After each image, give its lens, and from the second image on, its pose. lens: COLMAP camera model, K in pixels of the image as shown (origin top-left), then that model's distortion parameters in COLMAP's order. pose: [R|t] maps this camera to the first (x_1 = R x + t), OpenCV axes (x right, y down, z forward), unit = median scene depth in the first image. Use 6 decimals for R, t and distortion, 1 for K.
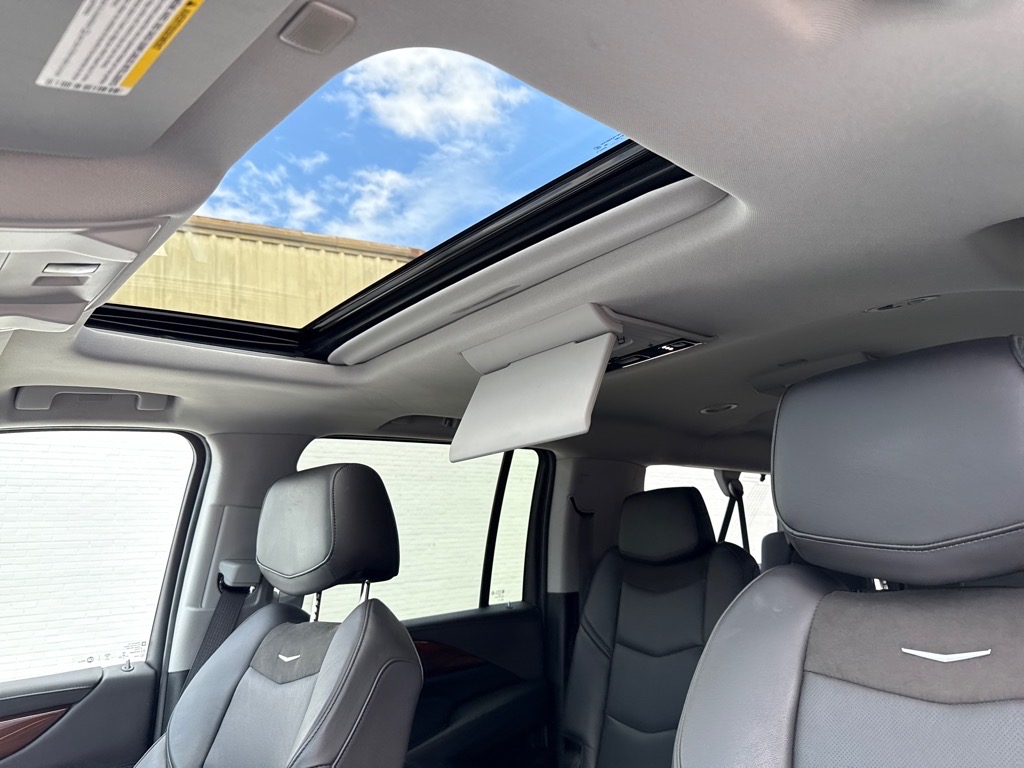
lens RADIAL K [[719.0, 0, 512.0], [0, 719.0, 384.0], [0, 0, 1]] dist [-0.028822, 0.000224]
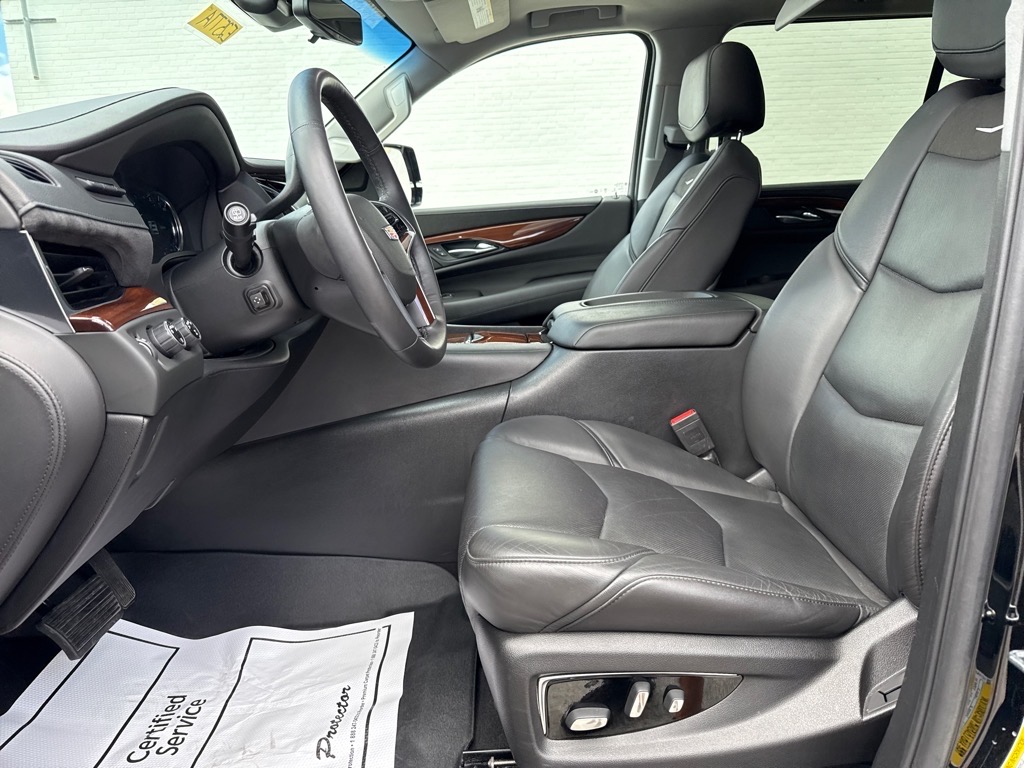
lens RADIAL K [[719.0, 0, 512.0], [0, 719.0, 384.0], [0, 0, 1]] dist [-0.028822, 0.000224]
pose [[0.727674, 0.205096, -0.654543, 0.438133], [0.143012, 0.887915, 0.437212, 0.033232], [0.670849, -0.411755, 0.616781, -0.334181]]
